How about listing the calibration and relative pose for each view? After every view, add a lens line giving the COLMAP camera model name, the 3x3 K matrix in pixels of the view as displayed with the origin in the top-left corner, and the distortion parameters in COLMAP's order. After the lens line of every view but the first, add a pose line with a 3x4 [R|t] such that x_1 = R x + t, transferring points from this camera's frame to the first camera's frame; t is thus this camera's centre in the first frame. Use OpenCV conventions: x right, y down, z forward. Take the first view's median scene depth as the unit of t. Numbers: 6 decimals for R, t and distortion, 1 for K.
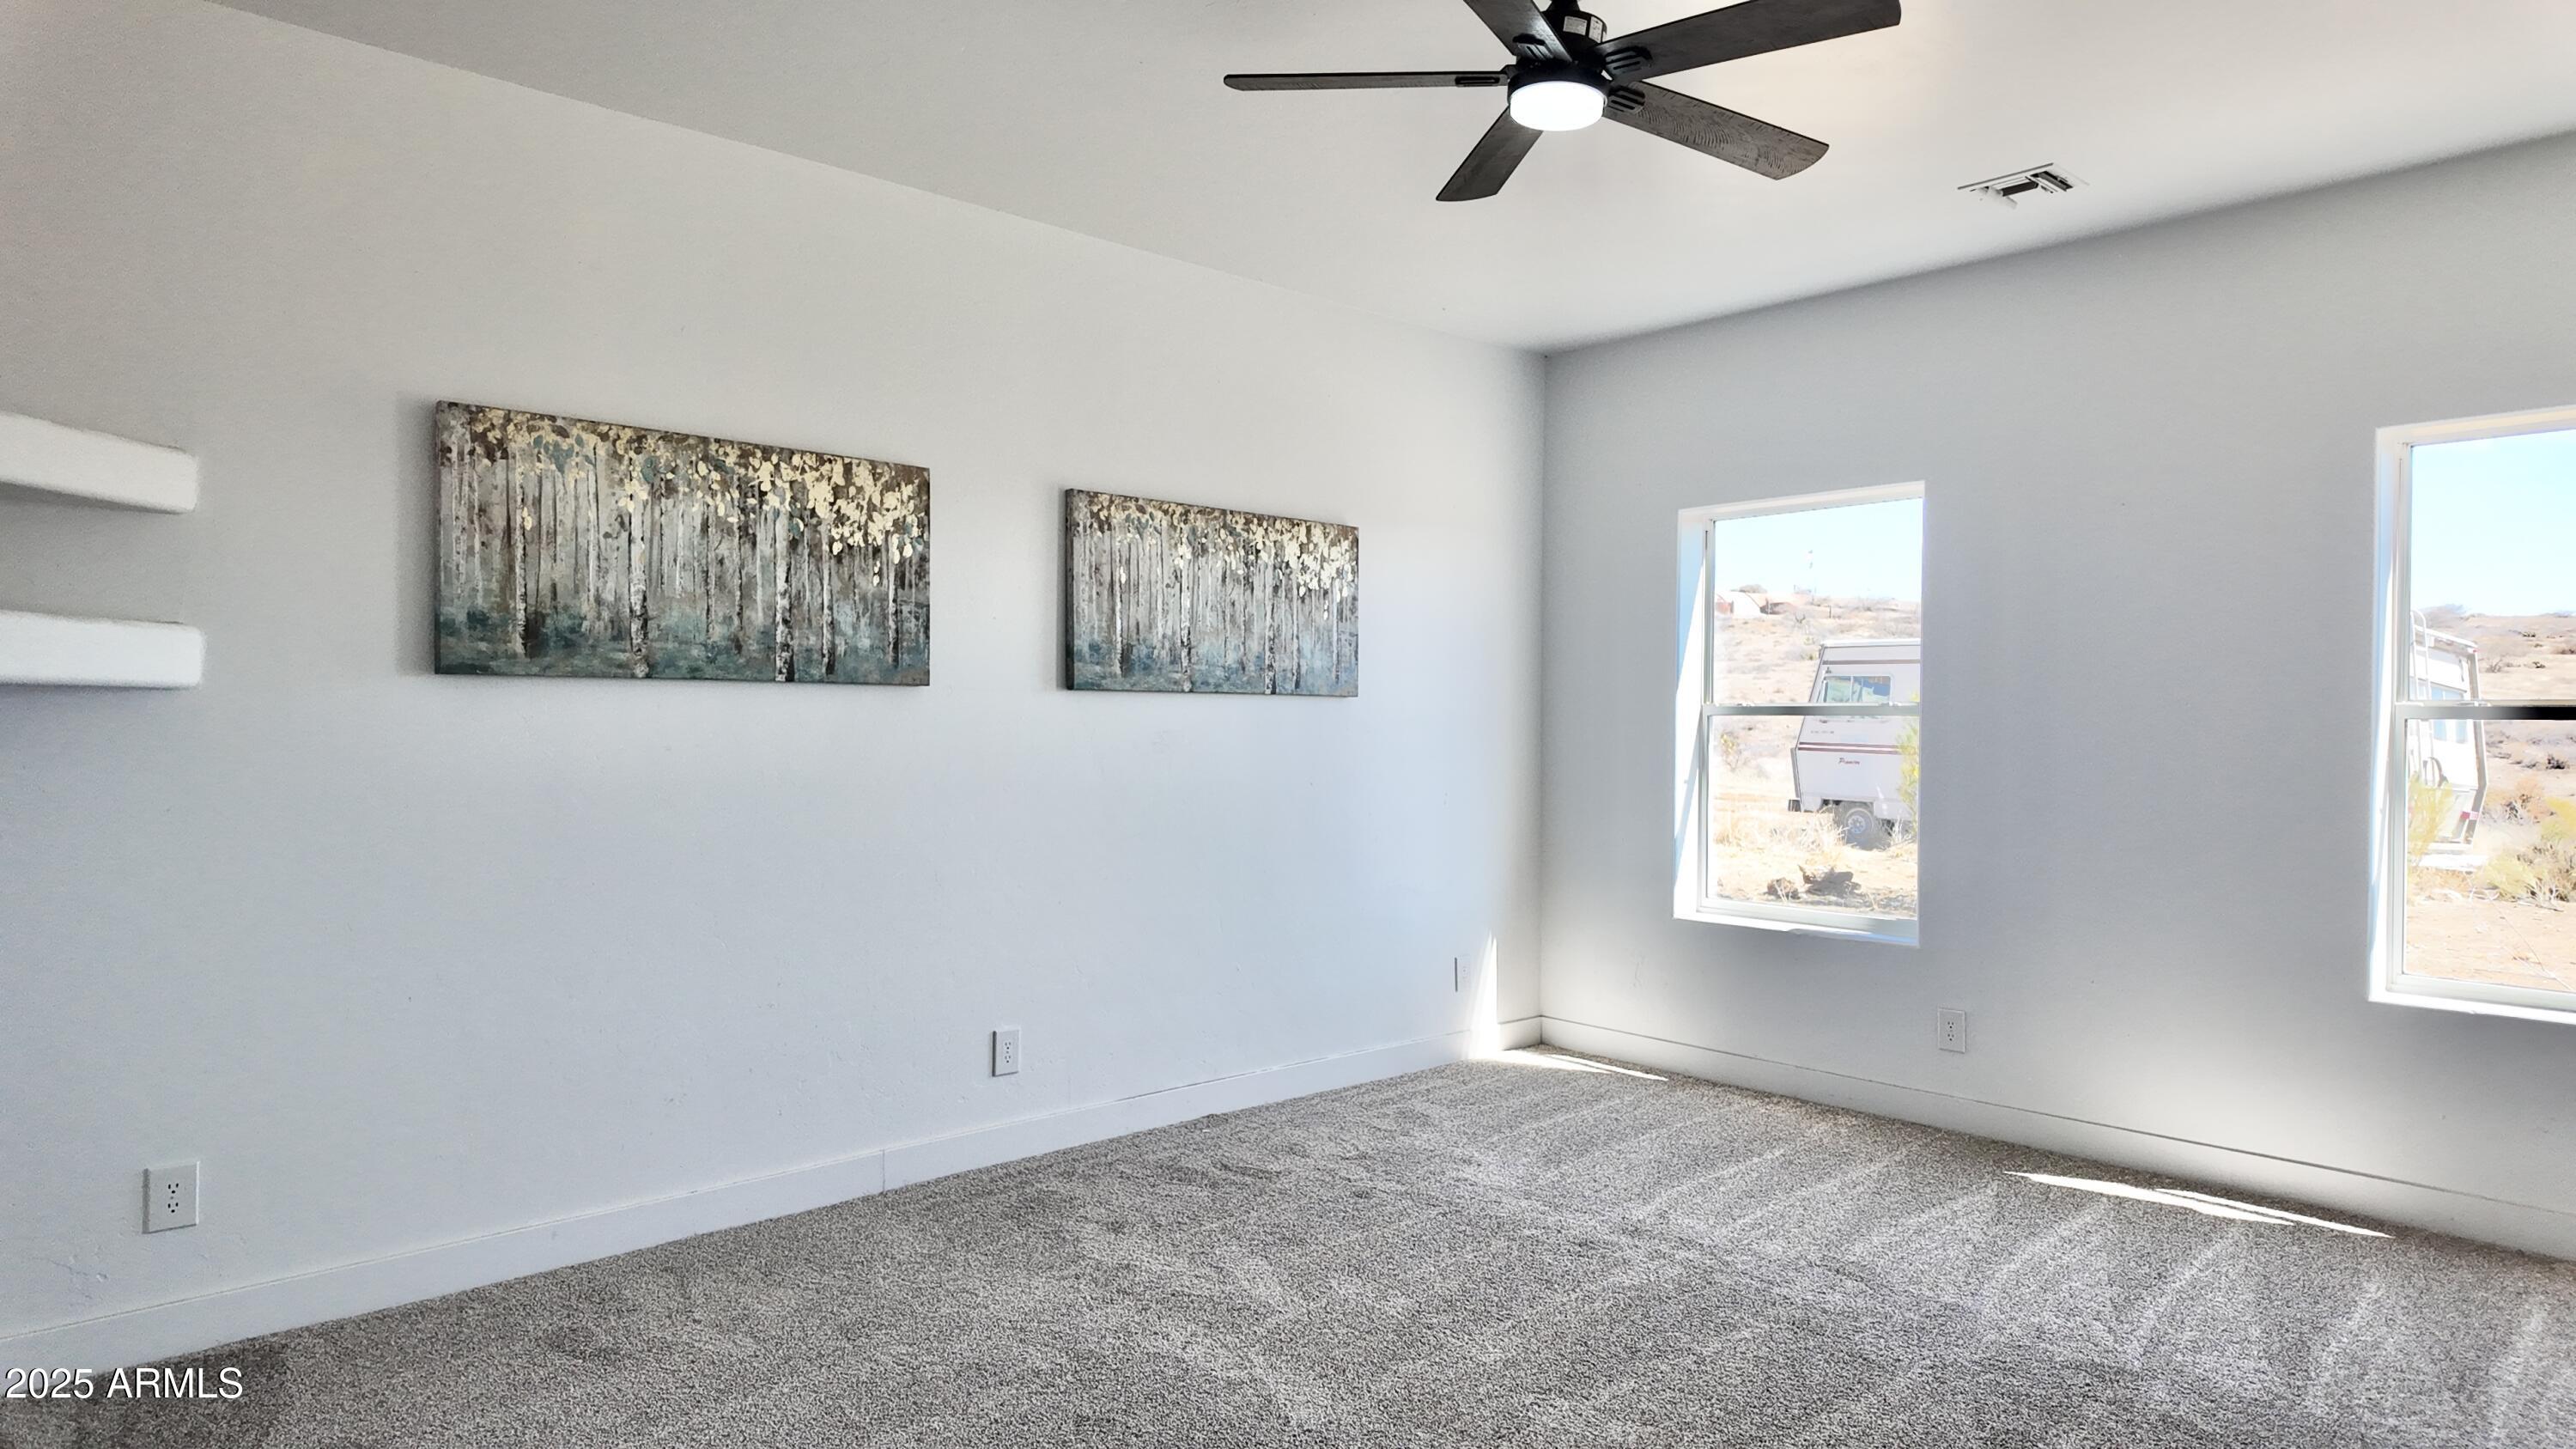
lens RADIAL K [[1455.7, 0, 1310.5], [0, 1455.7, 746.1], [0, 0, 1]] dist [-0.033128, -0.002473]
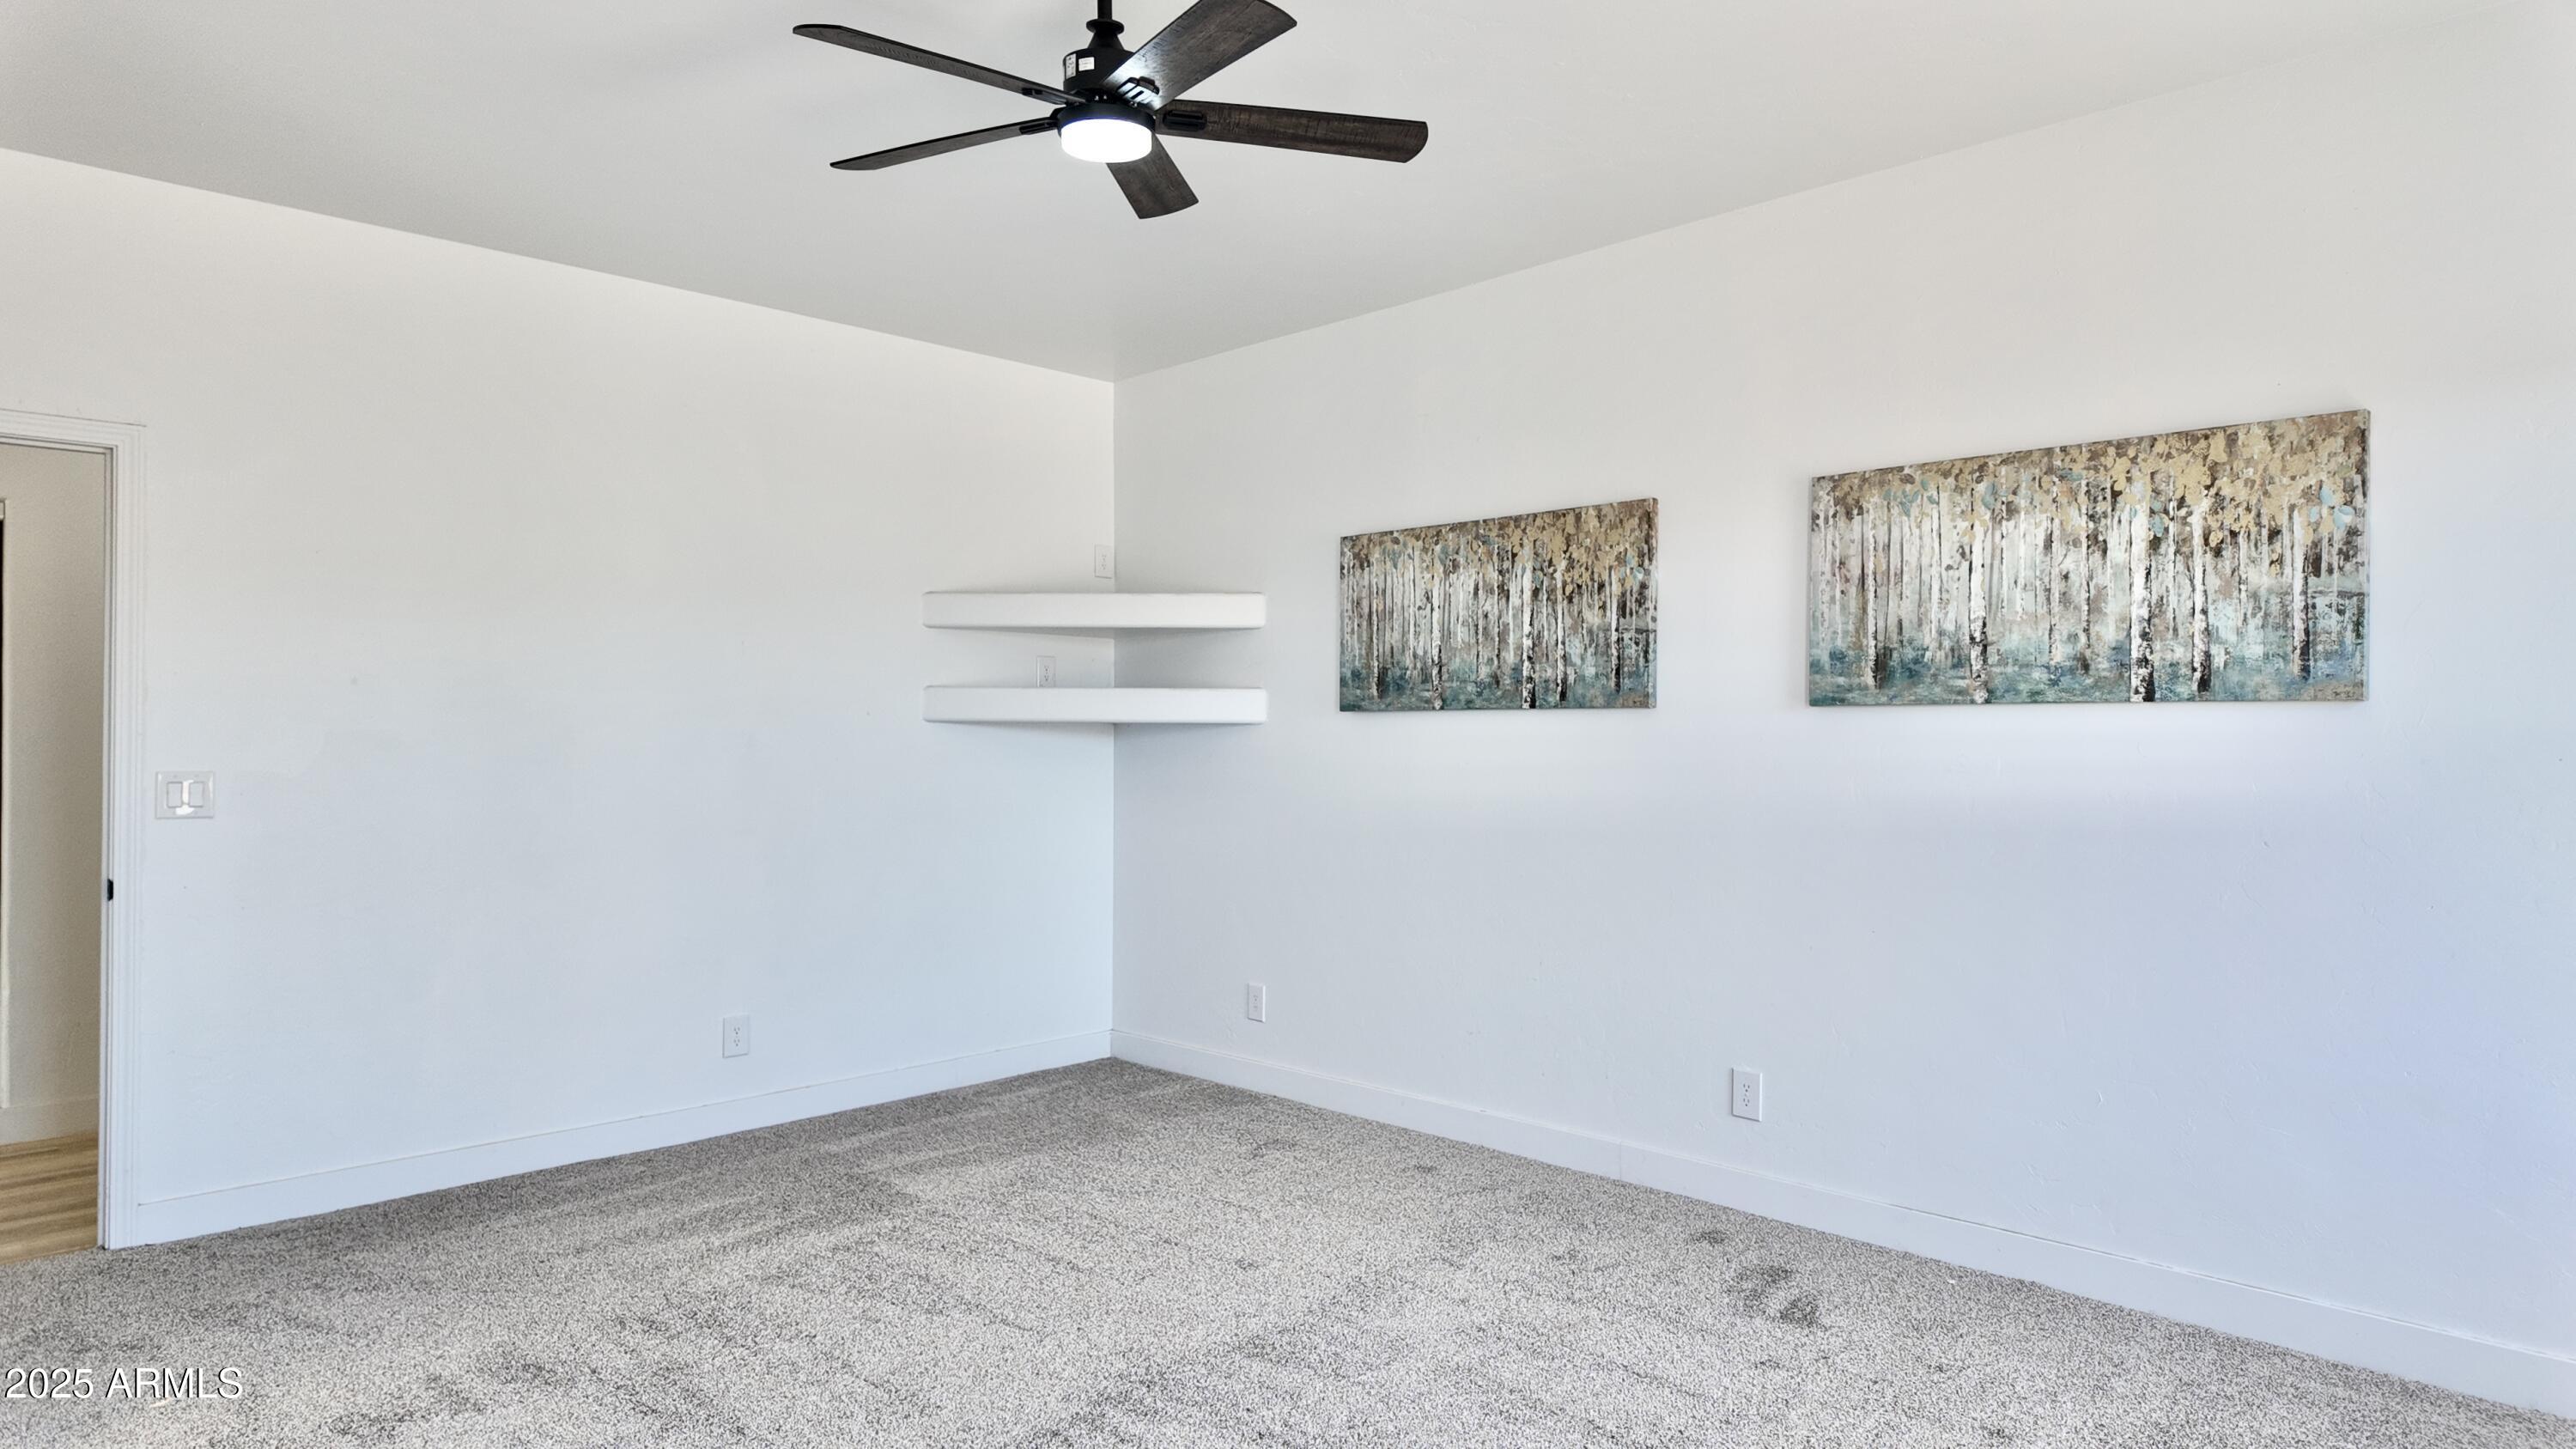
lens RADIAL K [[1455.7, 0, 1309.0], [0, 1455.7, 746.6], [0, 0, 1]] dist [-0.033128, -0.002473]
pose [[0.011649, -0.002127, -0.999930, 0.594312], [-0.023151, 0.999729, -0.002396, -0.004159], [0.999664, 0.023177, 0.011596, 0.572550]]
